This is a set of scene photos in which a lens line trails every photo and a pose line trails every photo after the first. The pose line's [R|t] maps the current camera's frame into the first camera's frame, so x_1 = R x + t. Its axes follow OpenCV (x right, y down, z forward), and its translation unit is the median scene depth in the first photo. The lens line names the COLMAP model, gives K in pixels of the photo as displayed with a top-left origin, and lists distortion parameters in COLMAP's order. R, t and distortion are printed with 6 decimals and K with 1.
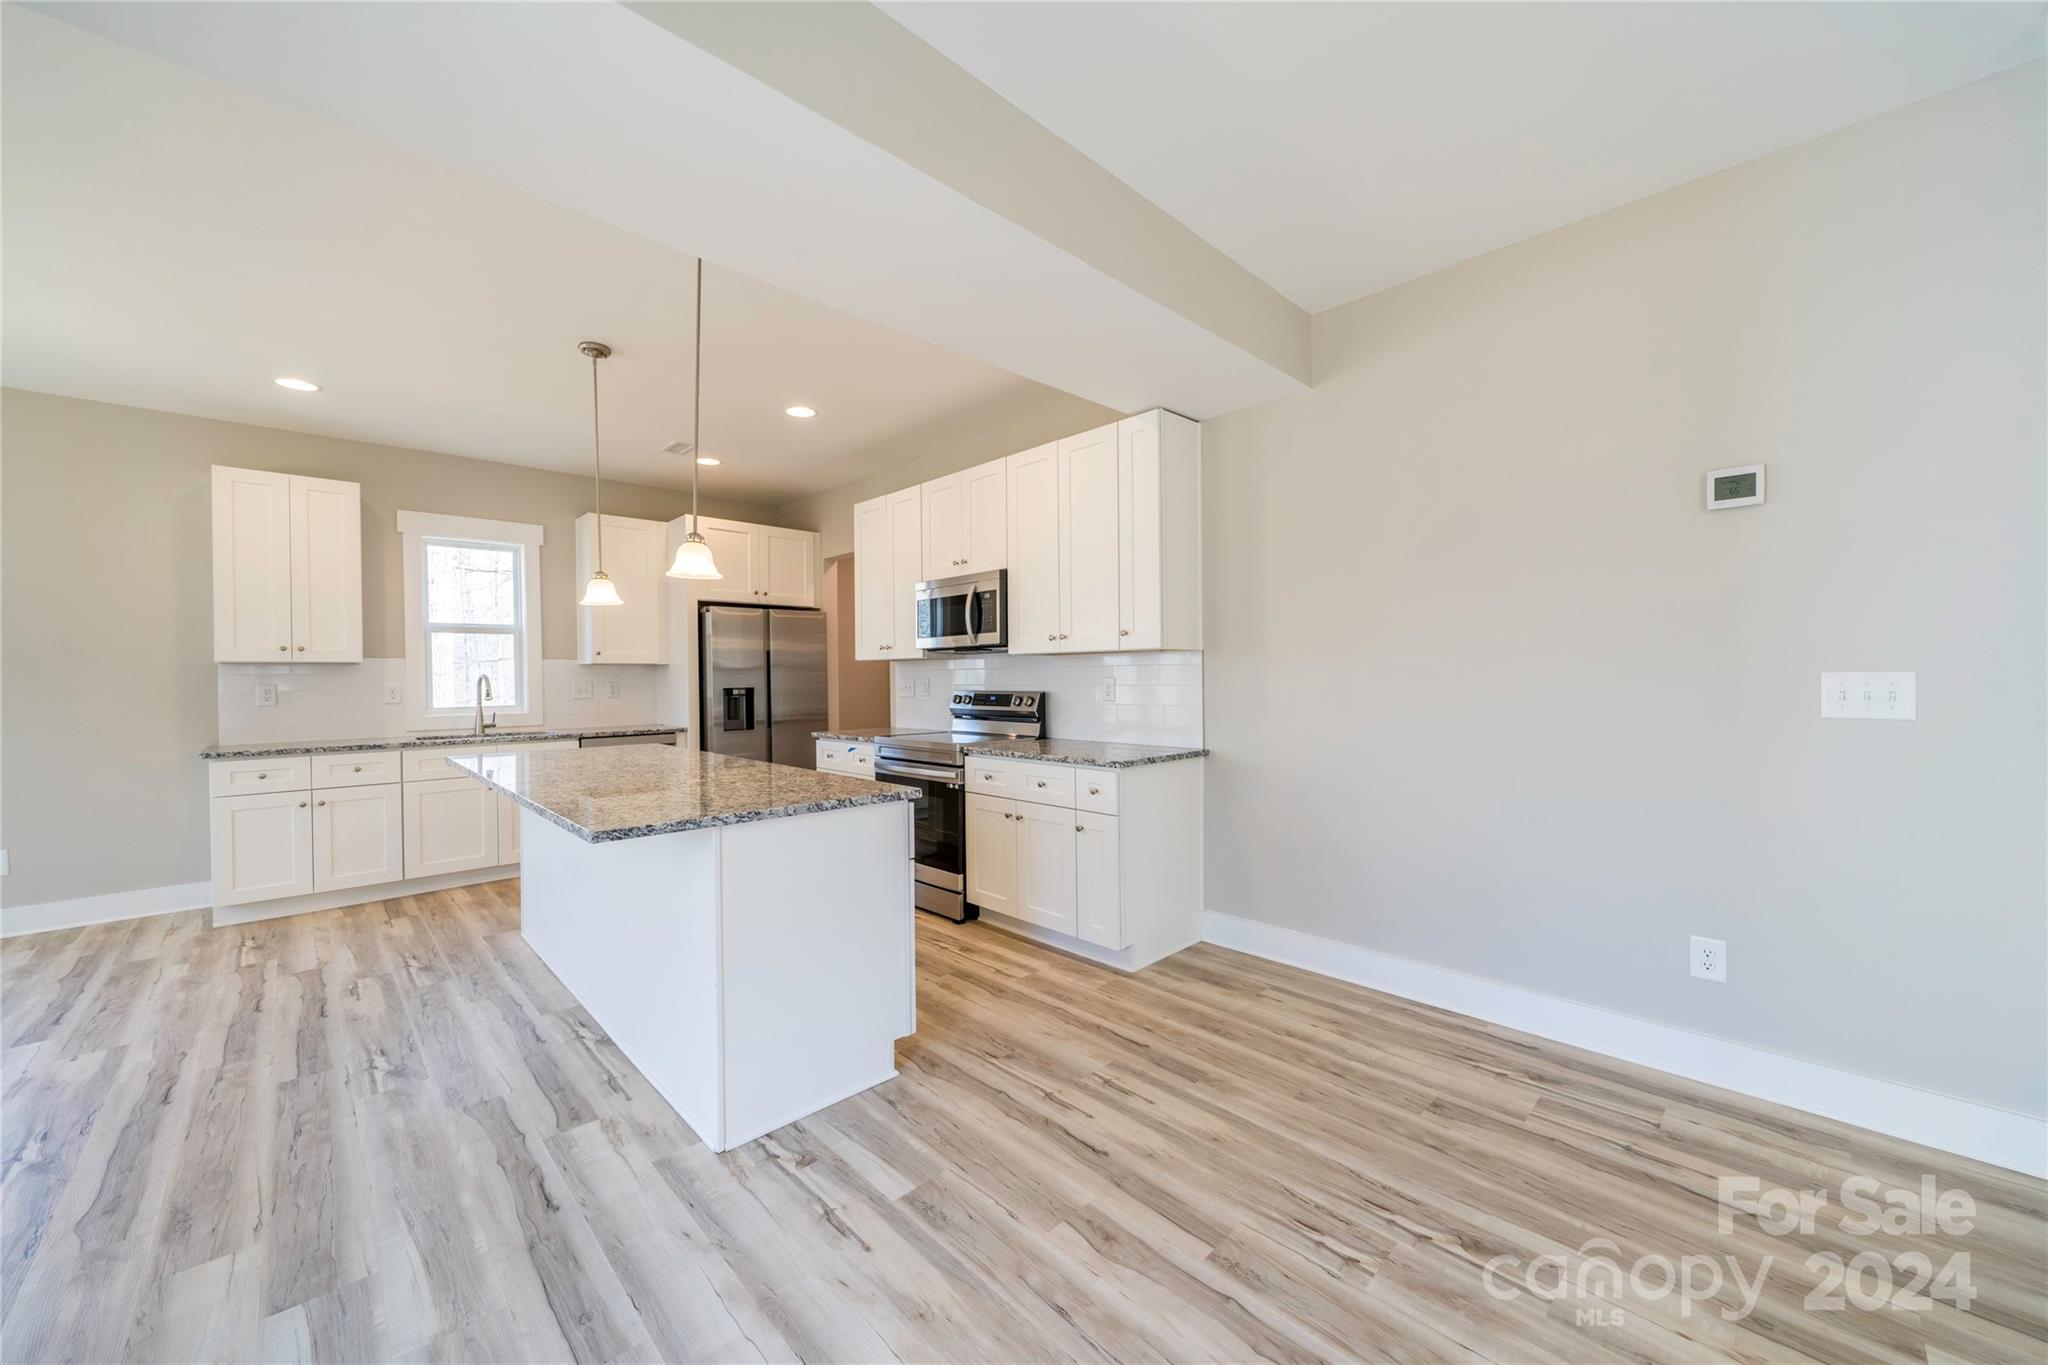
lens RADIAL K [[750.7, 0, 1050.1], [0, 750.7, 684.2], [0, 0, 1]] dist [-0.007738, 0.000691]
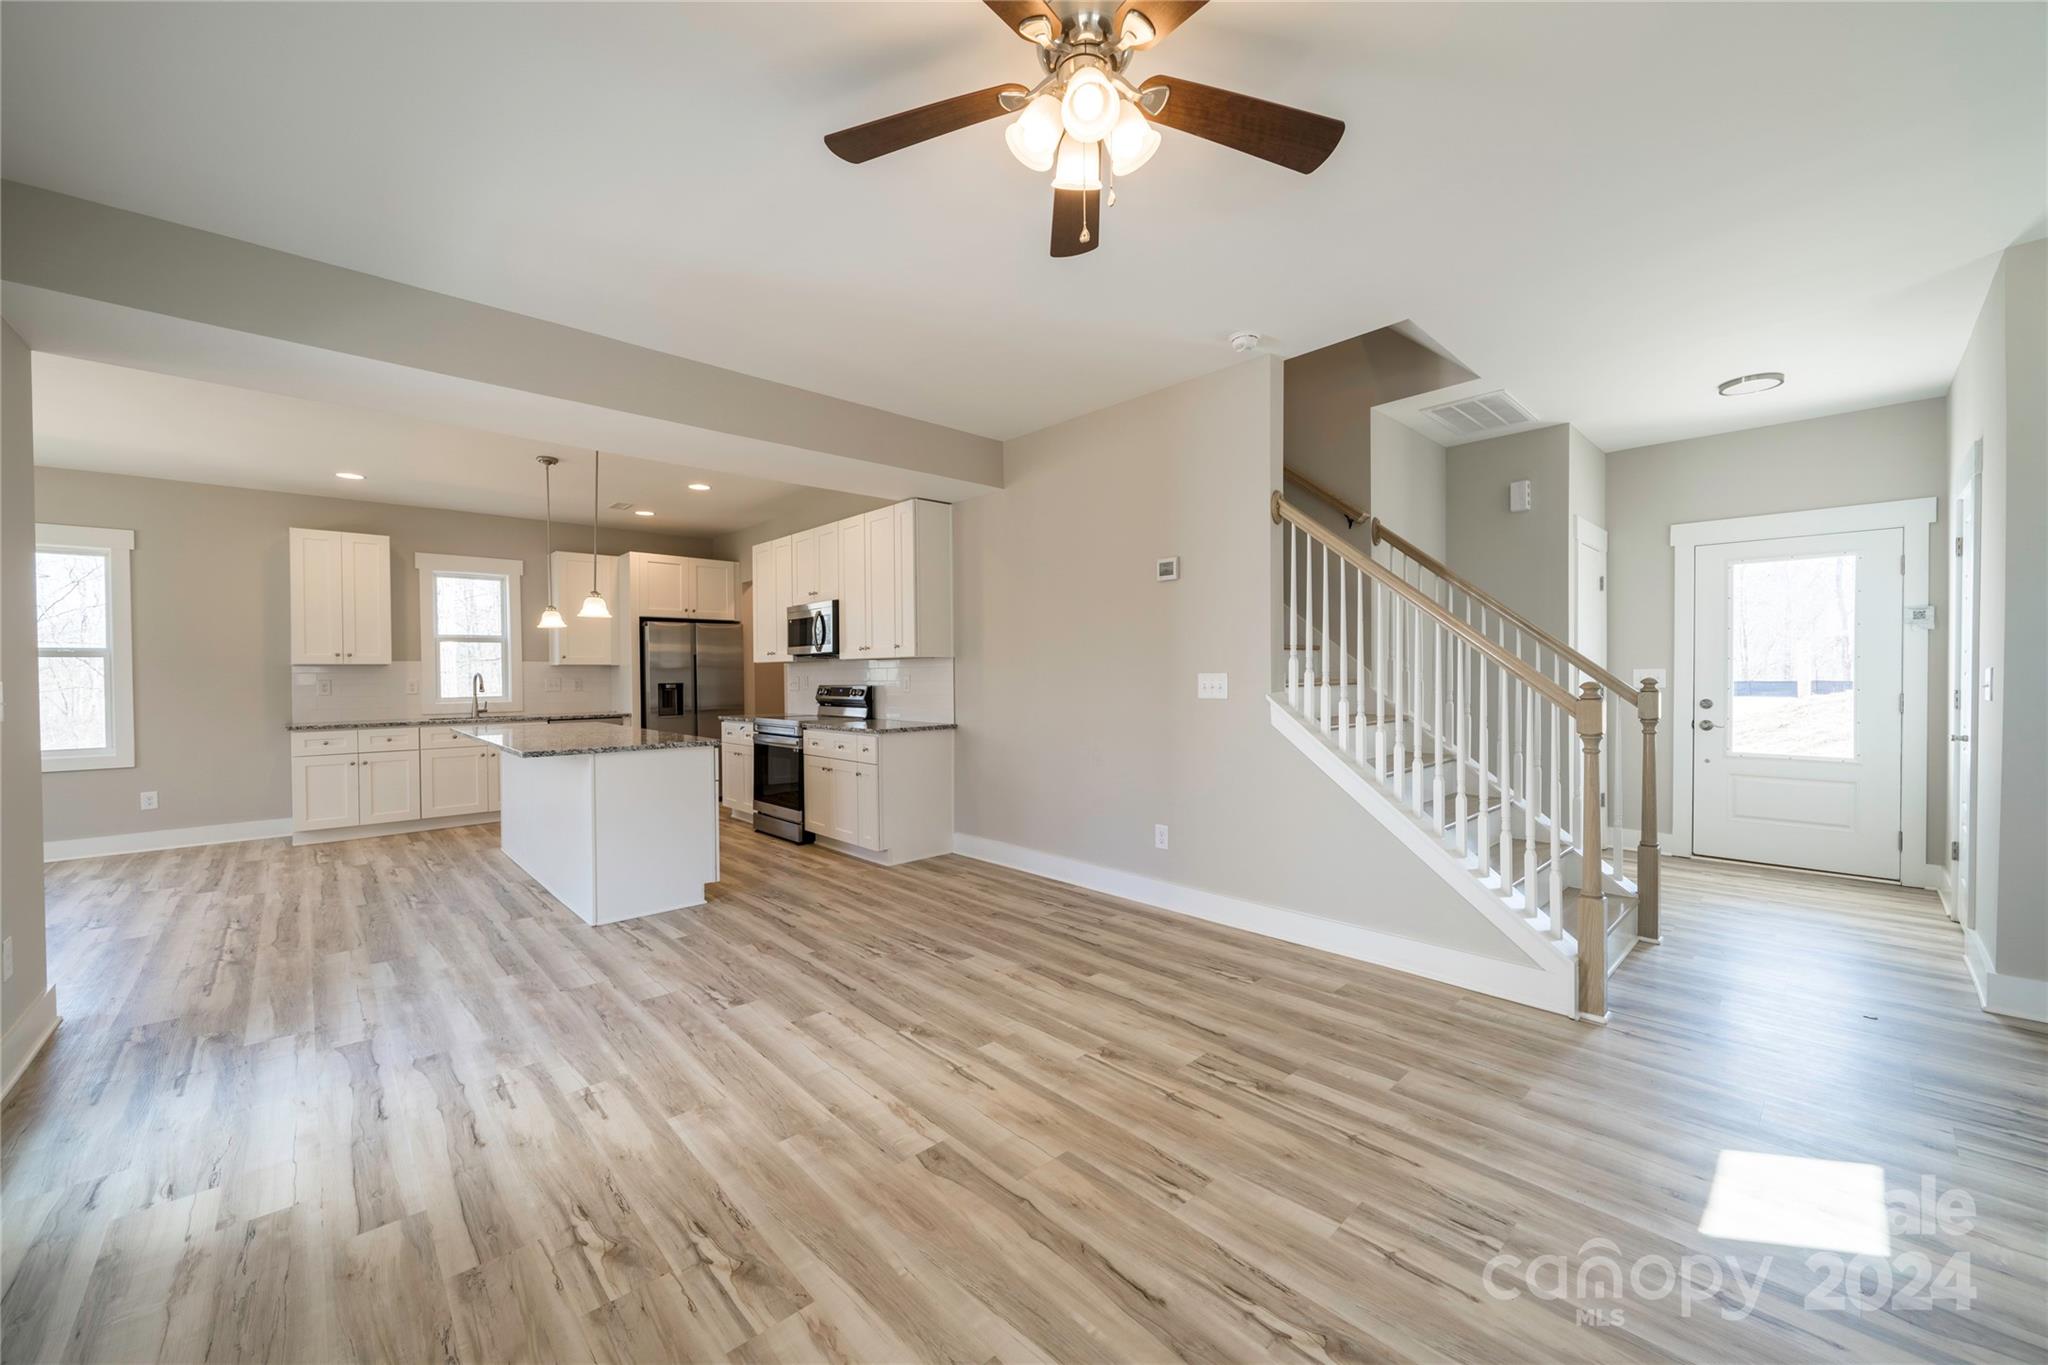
lens RADIAL K [[750.7, 0, 1042.2], [0, 750.7, 685.5], [0, 0, 1]] dist [-0.007738, 0.000691]
pose [[0.999945, 0.001330, -0.010423, 0.466110], [-0.001282, 0.999988, 0.004625, 0.003156], [0.010429, -0.004611, 0.999935, -0.576460]]
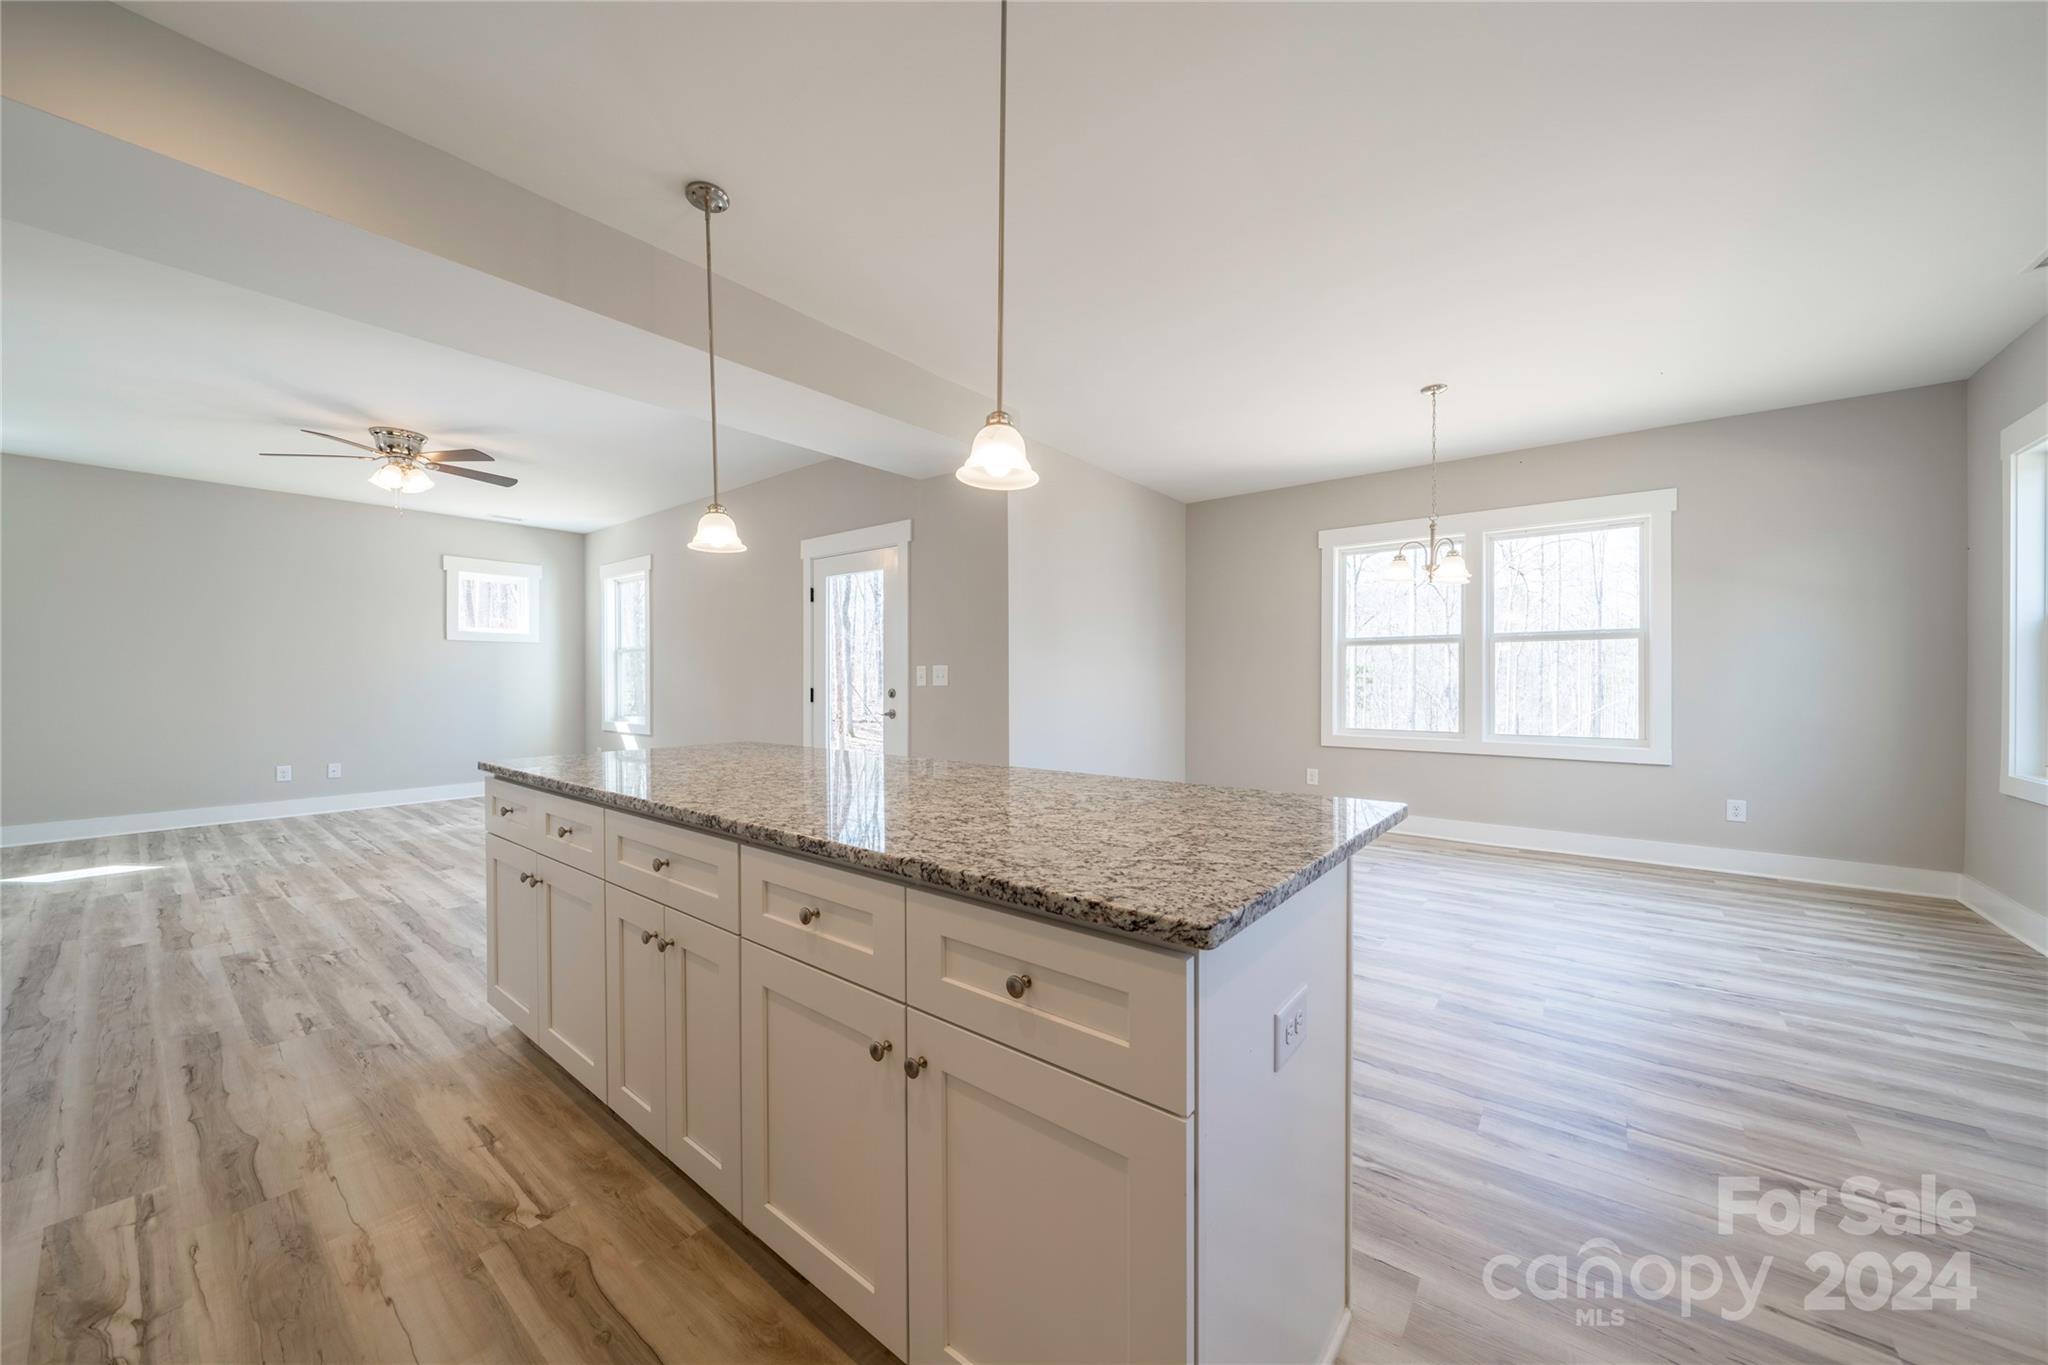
lens RADIAL K [[720.4, 0, 1058.1], [0, 720.4, 678.2], [0, 0, 1]] dist [-0.006982, -0.000746]
pose [[-0.989449, 0.008404, -0.144636, -0.637755], [0.008082, 0.999963, 0.002815, 0.028758], [0.144654, 0.001616, -0.989481, 1.642146]]
